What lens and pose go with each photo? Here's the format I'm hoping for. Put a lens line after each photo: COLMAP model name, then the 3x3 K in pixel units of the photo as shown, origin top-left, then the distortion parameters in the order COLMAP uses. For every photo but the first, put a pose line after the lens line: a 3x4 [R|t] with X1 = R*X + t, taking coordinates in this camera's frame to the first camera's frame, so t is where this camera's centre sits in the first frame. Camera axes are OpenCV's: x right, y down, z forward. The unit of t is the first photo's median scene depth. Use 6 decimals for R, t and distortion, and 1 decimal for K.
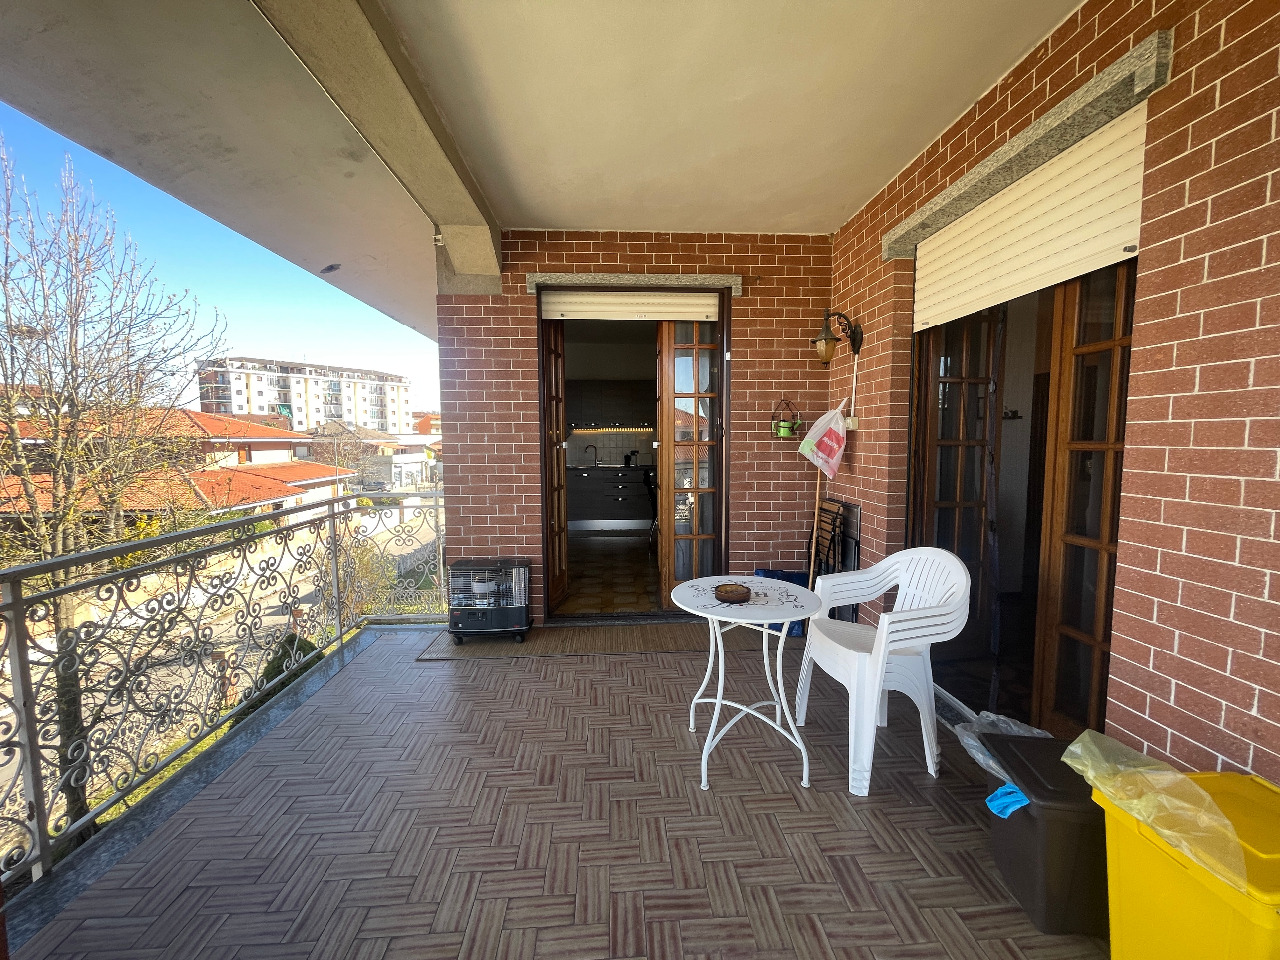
lens RADIAL K [[514.7, 0, 642.7], [0, 514.7, 480.0], [0, 0, 1]] dist [-0.008327, -0.000059]
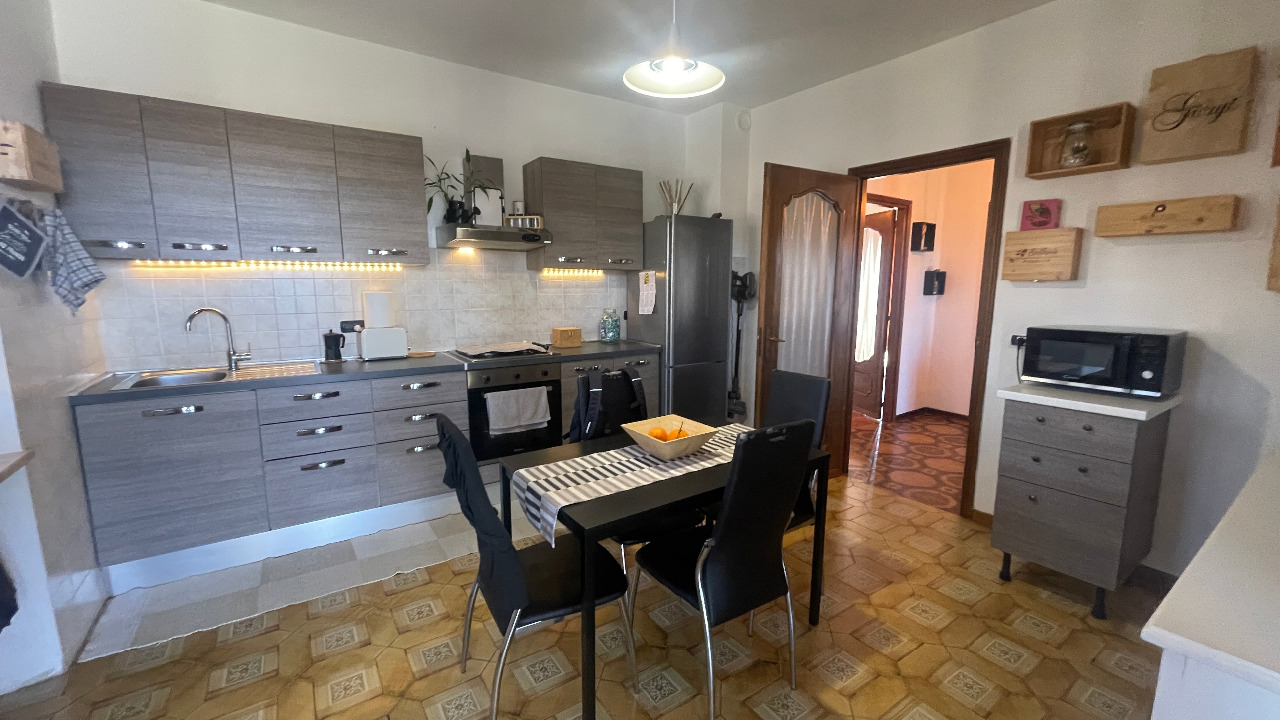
lens RADIAL K [[517.2, 0, 645.2], [0, 517.2, 362.0], [0, 0, 1]] dist [-0.001863, -0.000075]
pose [[0.853574, -0.063040, 0.517143, -0.031354], [0.030370, 0.996985, 0.071406, -0.047197], [-0.520085, -0.045245, 0.852915, 0.532895]]
